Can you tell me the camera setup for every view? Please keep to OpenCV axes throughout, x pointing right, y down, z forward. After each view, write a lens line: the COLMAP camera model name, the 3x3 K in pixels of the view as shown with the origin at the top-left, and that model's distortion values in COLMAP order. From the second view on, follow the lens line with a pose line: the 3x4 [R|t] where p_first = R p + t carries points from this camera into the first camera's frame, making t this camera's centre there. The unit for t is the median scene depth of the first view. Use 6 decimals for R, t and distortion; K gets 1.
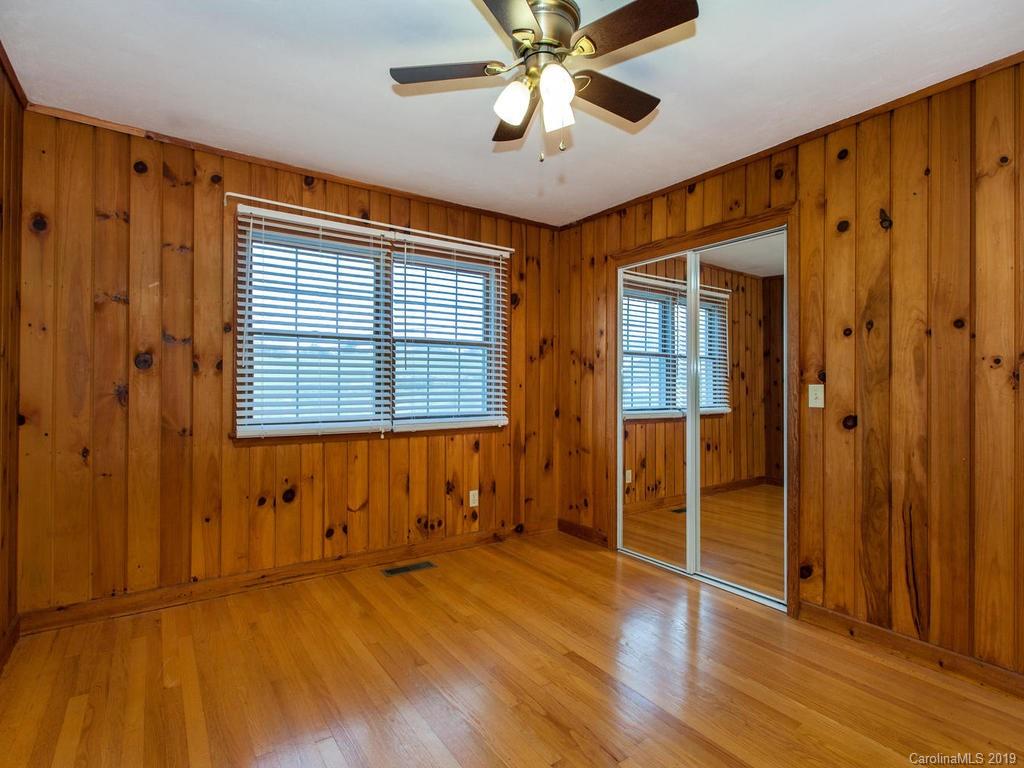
lens RADIAL K [[532.1, 0, 512.0], [0, 532.1, 384.0], [0, 0, 1]] dist [-0.002475, 0.000226]
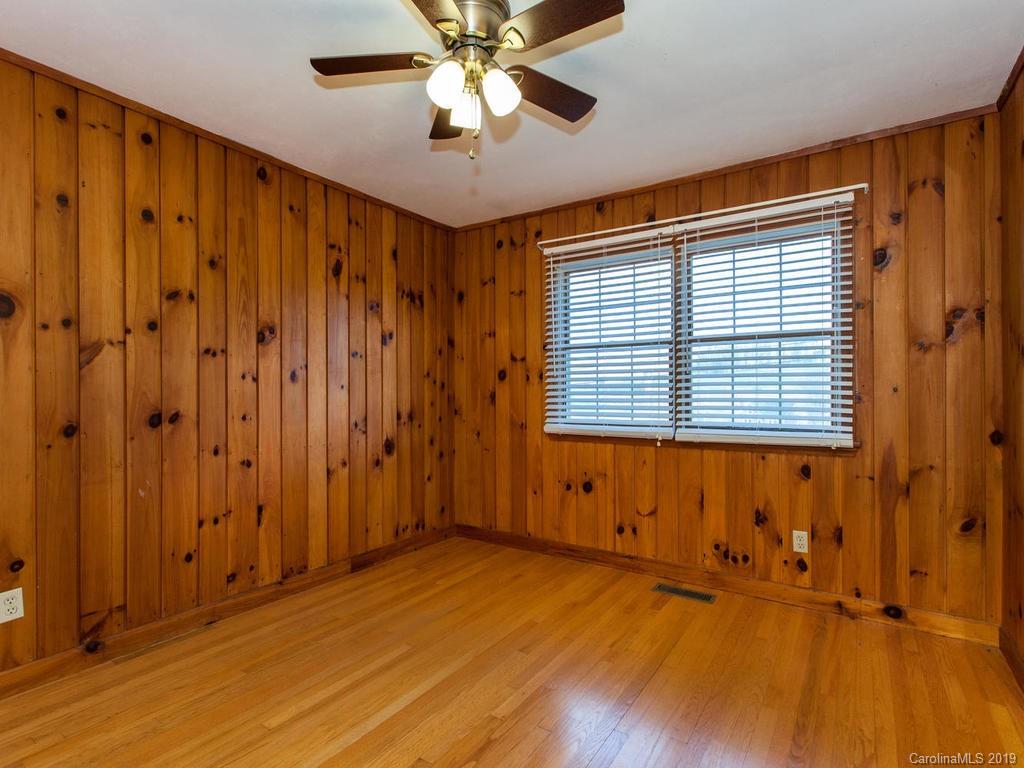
lens RADIAL K [[519.2, 0, 477.9], [0, 519.2, 391.5], [0, 0, 1]] dist [-0.001935, -0.000187]
pose [[0.324984, -0.002319, -0.945717, 0.467695], [0.011151, 0.999937, 0.001381, -0.000907], [0.945654, -0.010995, 0.324989, 0.340059]]
